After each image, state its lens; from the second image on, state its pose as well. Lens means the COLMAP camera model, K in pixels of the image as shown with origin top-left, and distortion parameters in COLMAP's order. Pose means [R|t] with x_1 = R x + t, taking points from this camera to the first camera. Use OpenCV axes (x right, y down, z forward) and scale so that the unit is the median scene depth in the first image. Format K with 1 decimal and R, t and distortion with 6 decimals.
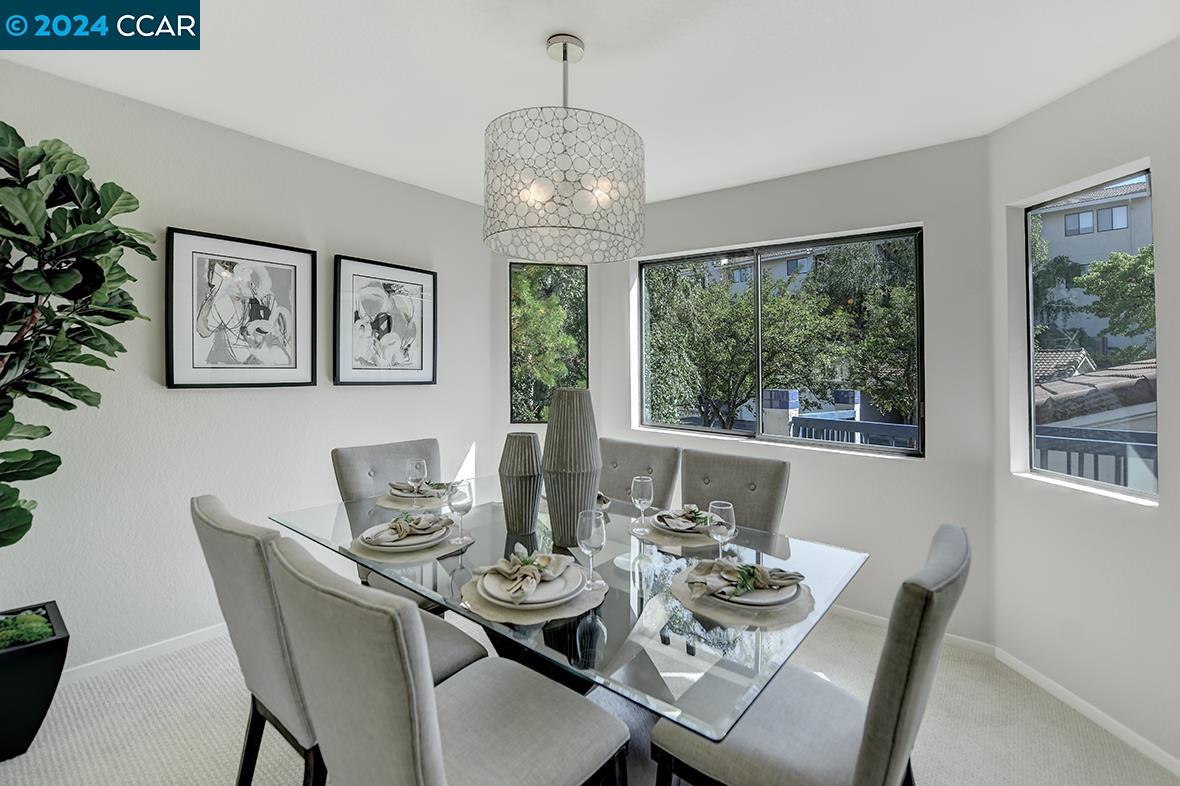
lens RADIAL K [[479.8, 0, 599.3], [0, 479.8, 379.1], [0, 0, 1]] dist [-0.016110, 0.000009]
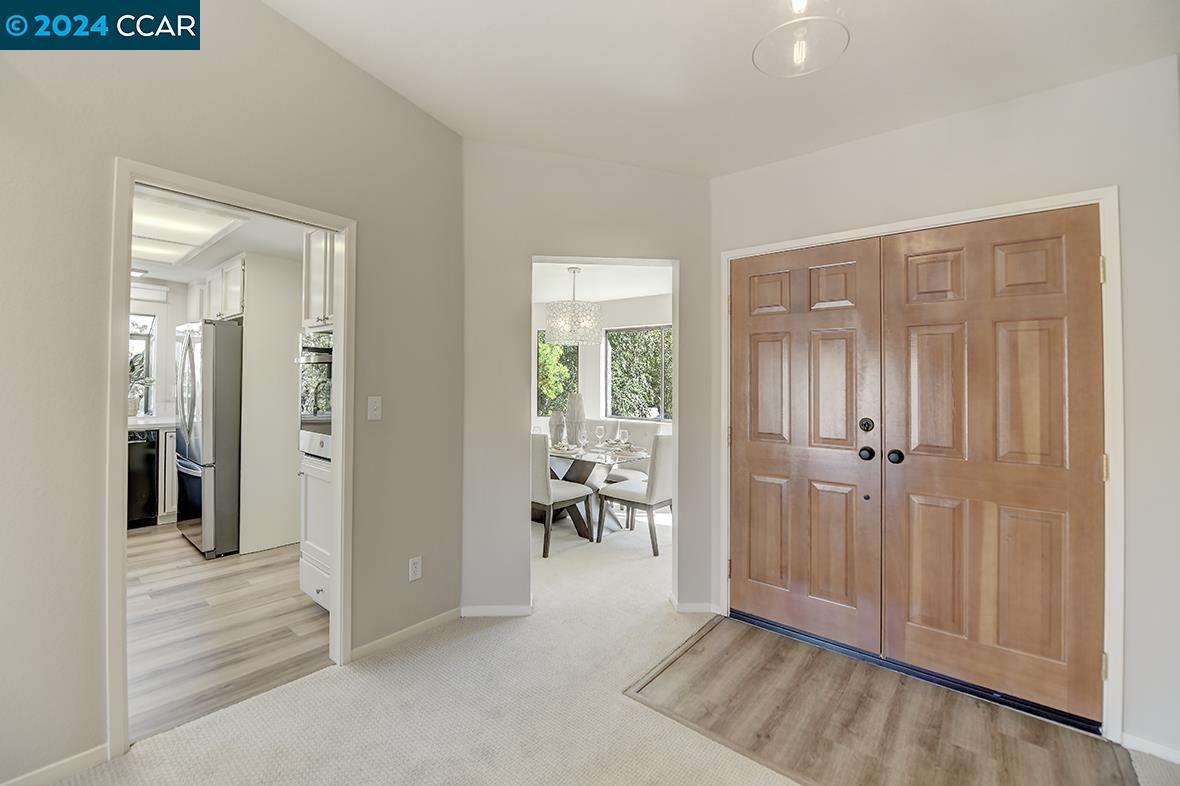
lens RADIAL K [[503.5, 0, 597.5], [0, 503.5, 371.5], [0, 0, 1]] dist [-0.020914, -0.000449]
pose [[0.999366, 0.002779, 0.035481, -0.013551], [-0.001465, 0.999314, -0.036995, -0.013183], [-0.035559, 0.036920, 0.998685, -0.721682]]
